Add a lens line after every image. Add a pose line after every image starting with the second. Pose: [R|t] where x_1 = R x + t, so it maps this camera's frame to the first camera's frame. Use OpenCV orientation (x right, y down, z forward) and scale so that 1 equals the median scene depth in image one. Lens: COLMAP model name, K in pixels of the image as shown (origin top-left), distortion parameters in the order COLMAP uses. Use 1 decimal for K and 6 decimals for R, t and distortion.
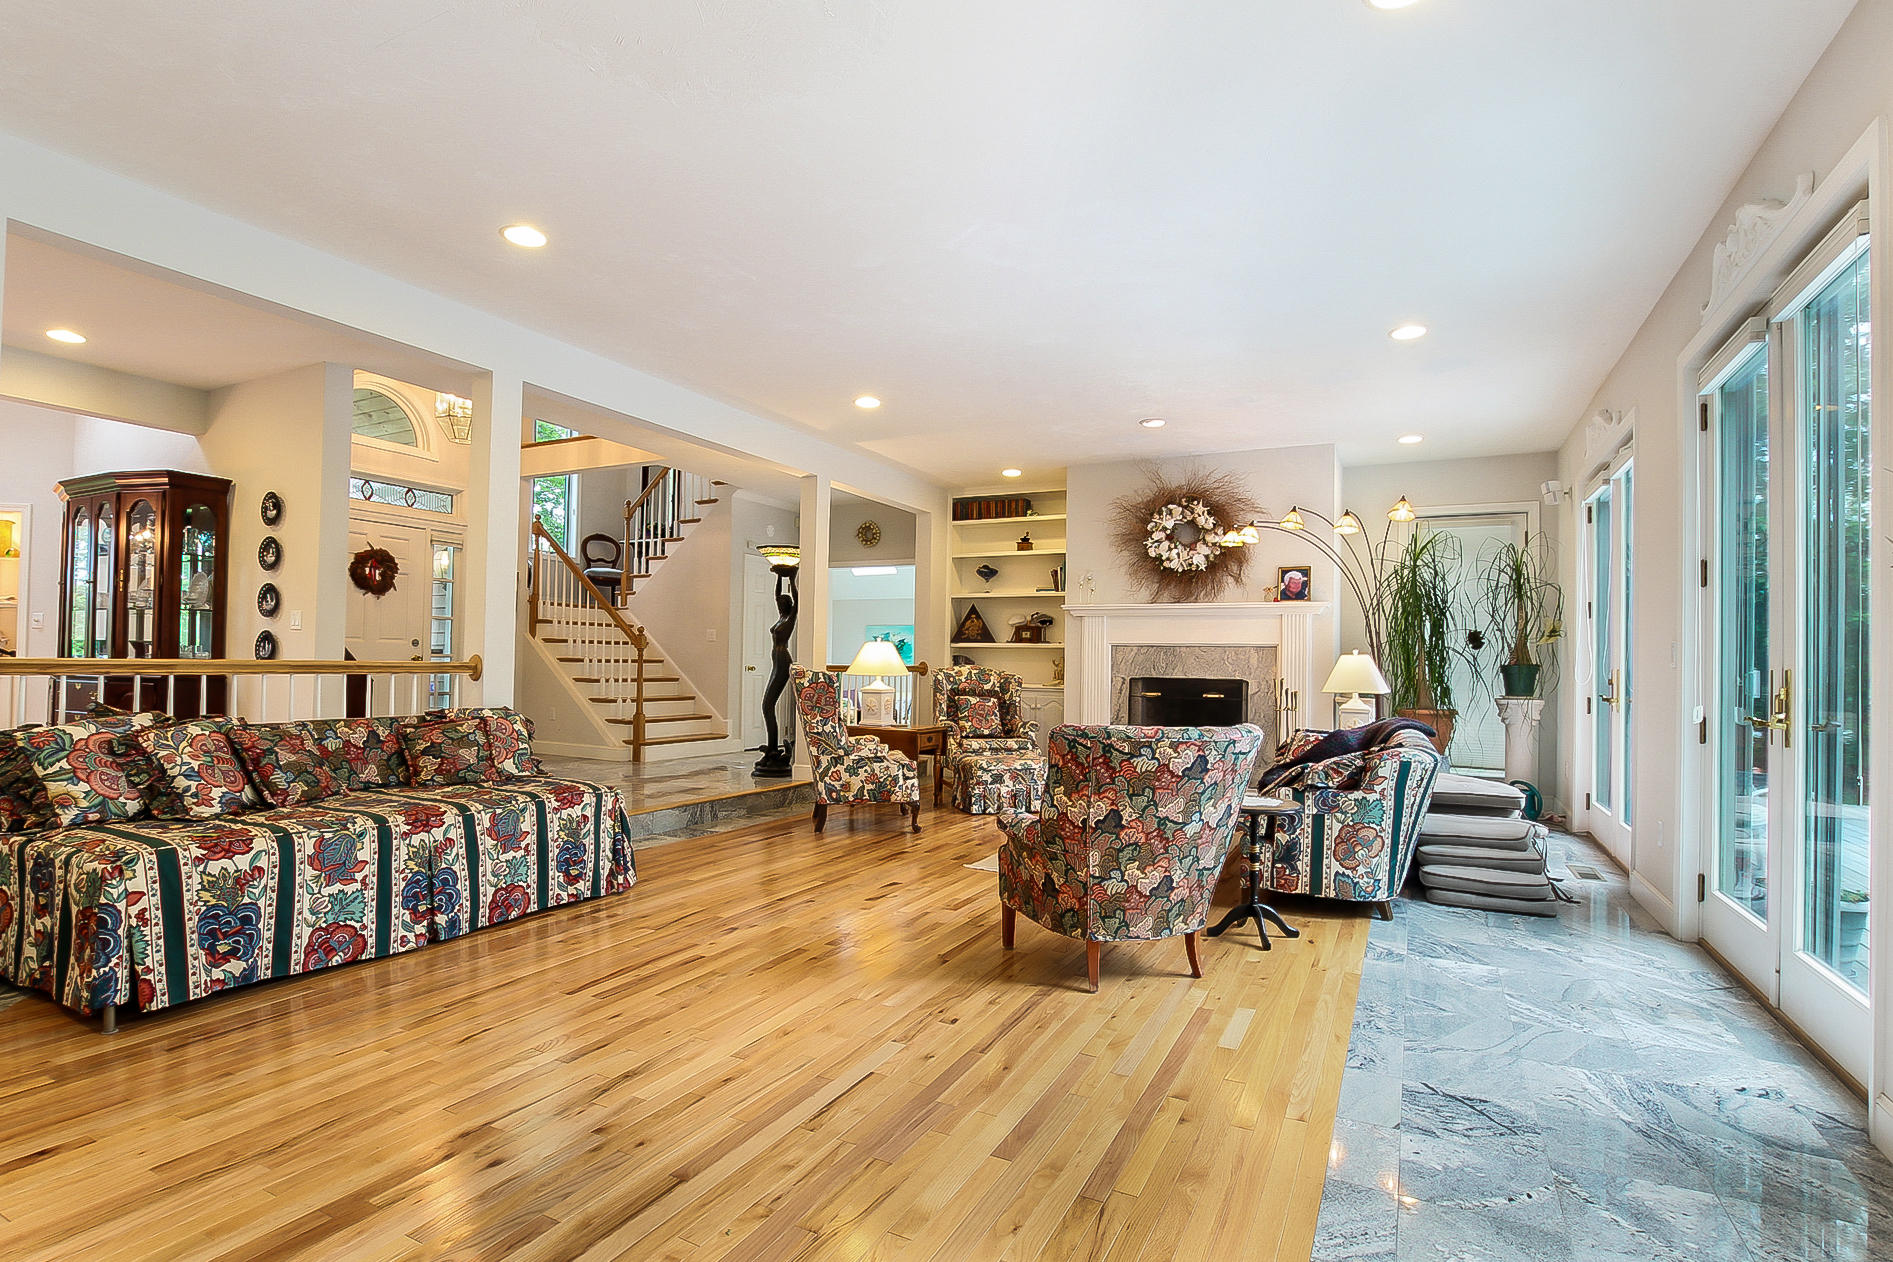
lens RADIAL K [[934.0, 0, 950.1], [0, 934.0, 654.6], [0, 0, 1]] dist [-0.046551, 0.000019]
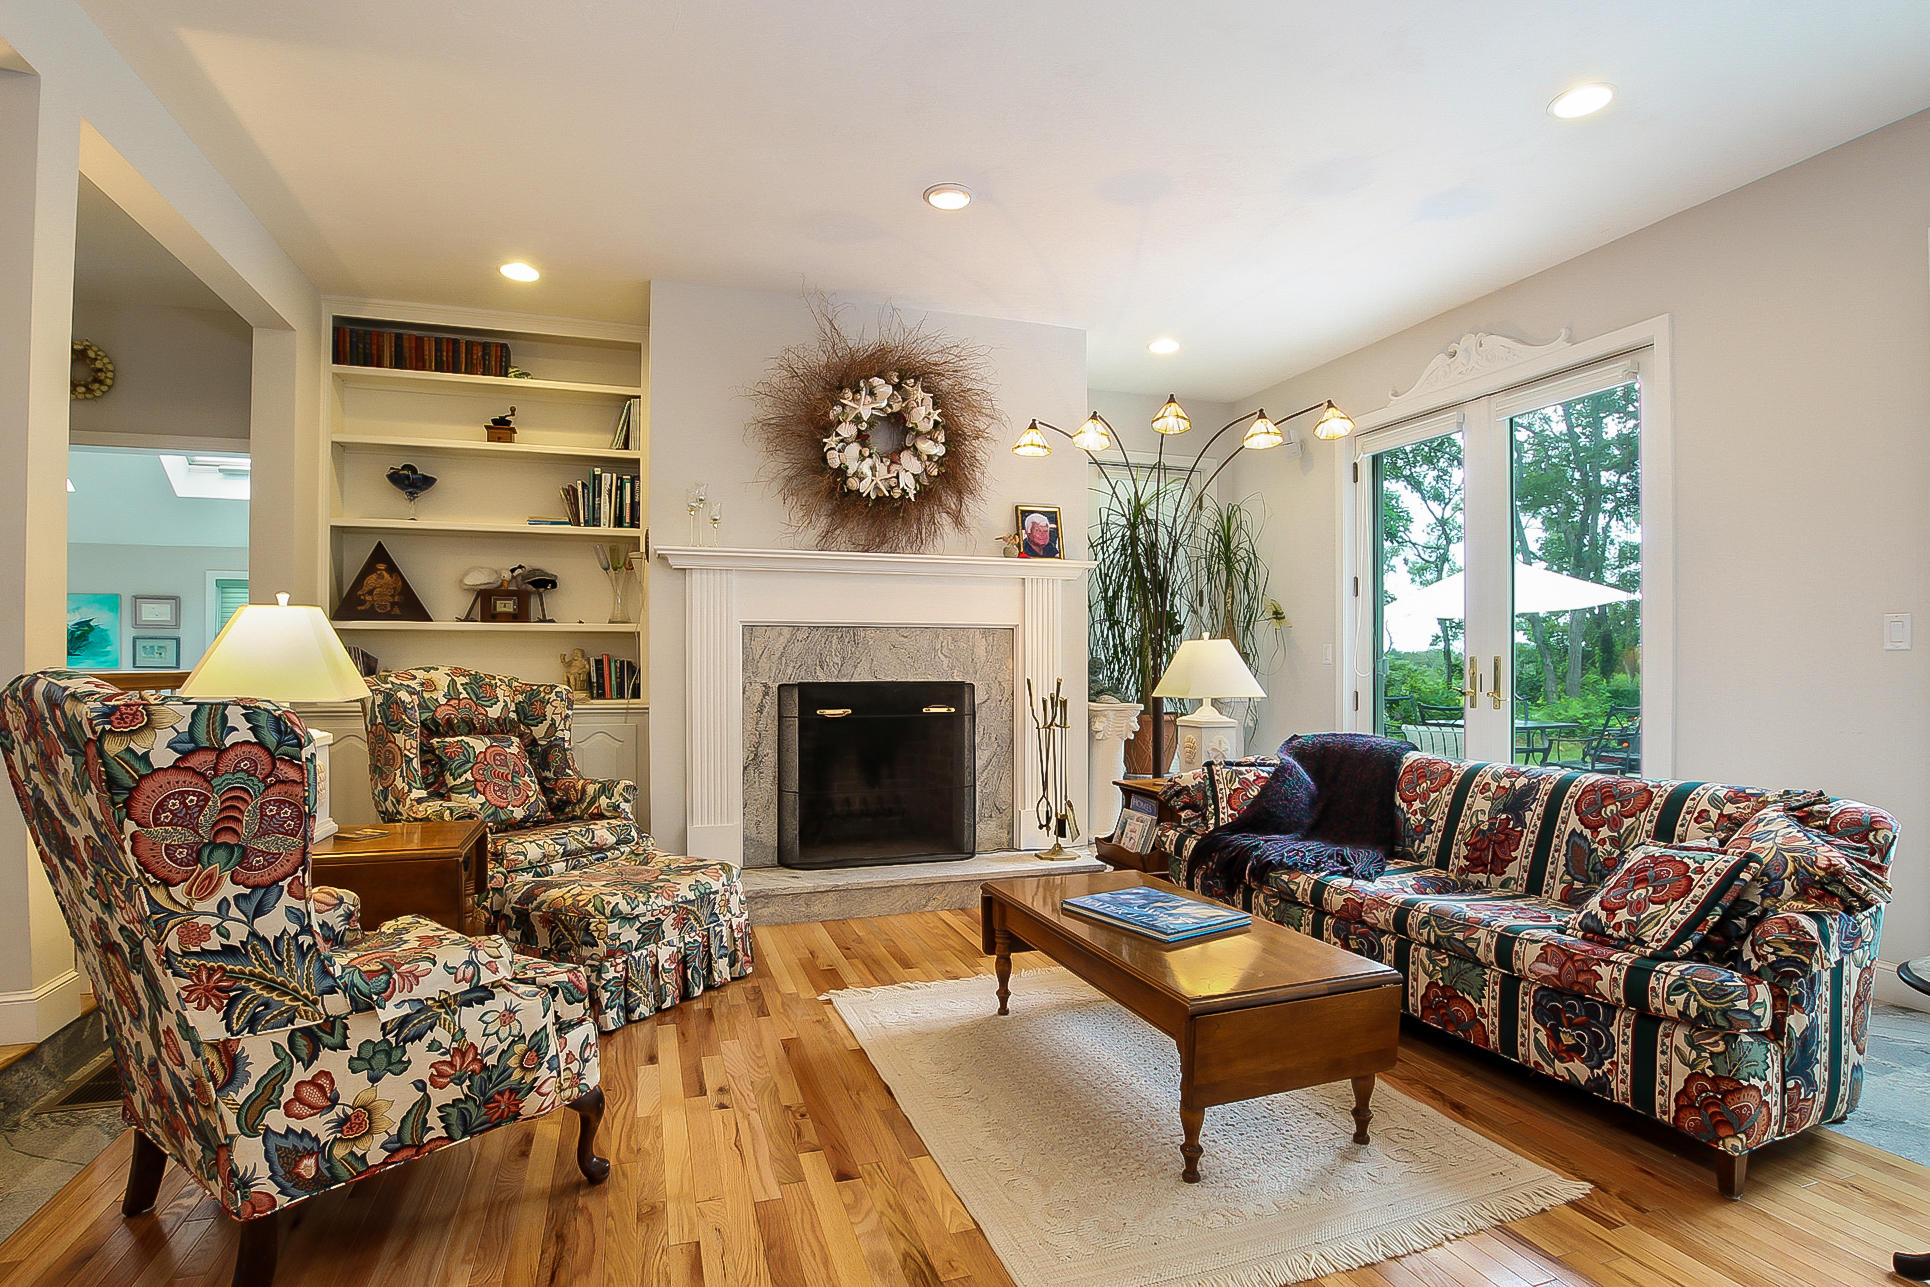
lens RADIAL K [[952.3, 0, 968.7], [0, 952.3, 667.5], [0, 0, 1]] dist [-0.046551, 0.000019]
pose [[0.694558, -0.019222, 0.719180, -0.142733], [0.005688, 0.999758, 0.021227, 0.004109], [-0.719414, -0.010653, 0.694500, 0.551316]]
